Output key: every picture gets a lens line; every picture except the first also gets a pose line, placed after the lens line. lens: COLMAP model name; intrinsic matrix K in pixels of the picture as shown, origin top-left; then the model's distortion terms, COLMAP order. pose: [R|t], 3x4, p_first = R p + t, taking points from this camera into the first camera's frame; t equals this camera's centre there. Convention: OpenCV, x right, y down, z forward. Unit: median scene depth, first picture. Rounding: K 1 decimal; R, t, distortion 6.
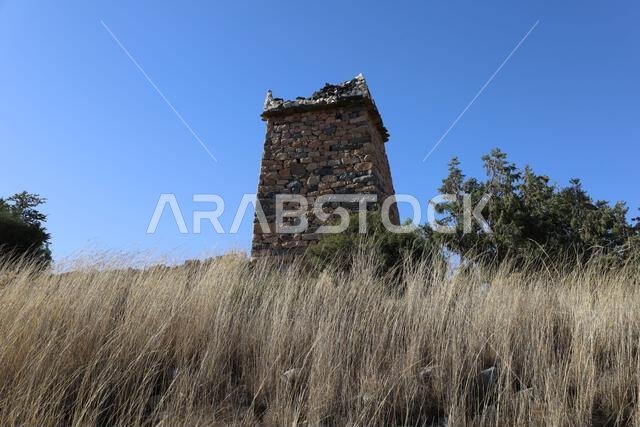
lens RADIAL K [[641.6, 0, 320.9], [0, 641.6, 212.7], [0, 0, 1]] dist [-0.004359, 0.000000]
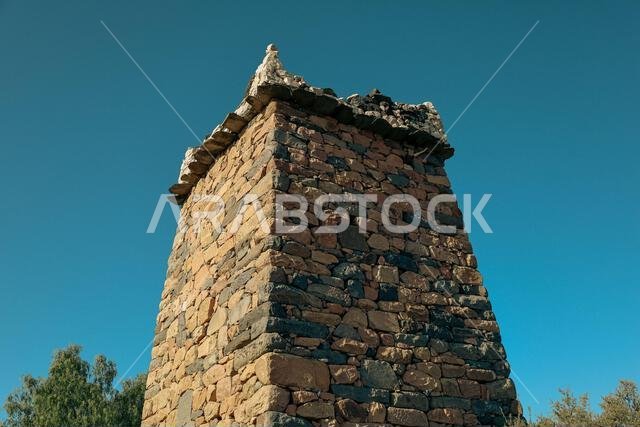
lens RADIAL K [[641.6, 0, 319.7], [0, 641.6, 214.1], [0, 0, 1]] dist [-0.004359, 0.000000]
pose [[0.693715, 0.327720, 0.641373, -0.329773], [-0.182217, 0.941374, -0.283922, 0.040295], [-0.696819, 0.080092, 0.712761, 0.733344]]
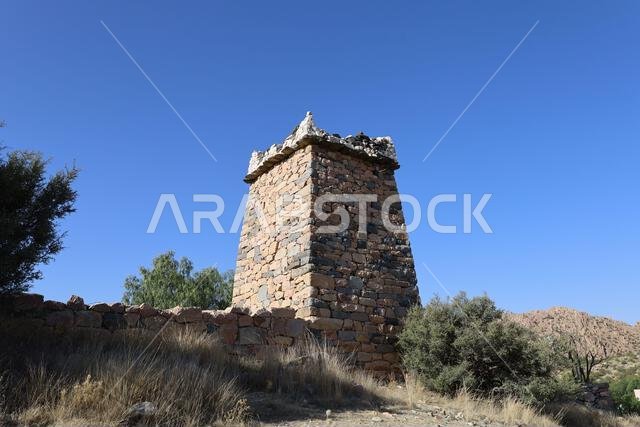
lens RADIAL K [[508.4, 0, 317.8], [0, 508.4, 215.0], [0, 0, 1]] dist [-0.018688, -0.000059]
pose [[0.651115, 0.263159, 0.711896, -0.560815], [-0.223807, 0.962831, -0.151221, 0.041857], [-0.725231, -0.060865, 0.685810, 0.572141]]
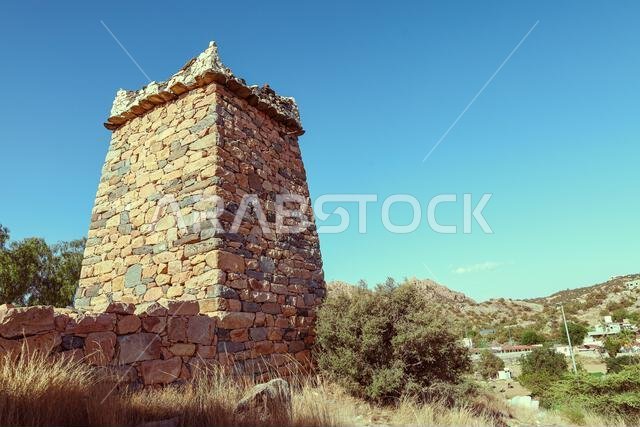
lens RADIAL K [[438.5, 0, 317.7], [0, 438.5, 214.2], [0, 0, 1]] dist [-0.004944, 0.001540]
pose [[0.311137, 0.274009, 0.910007, -0.441461], [-0.223773, 0.951735, -0.210064, 0.049241], [-0.923645, -0.138276, 0.357436, 0.783737]]
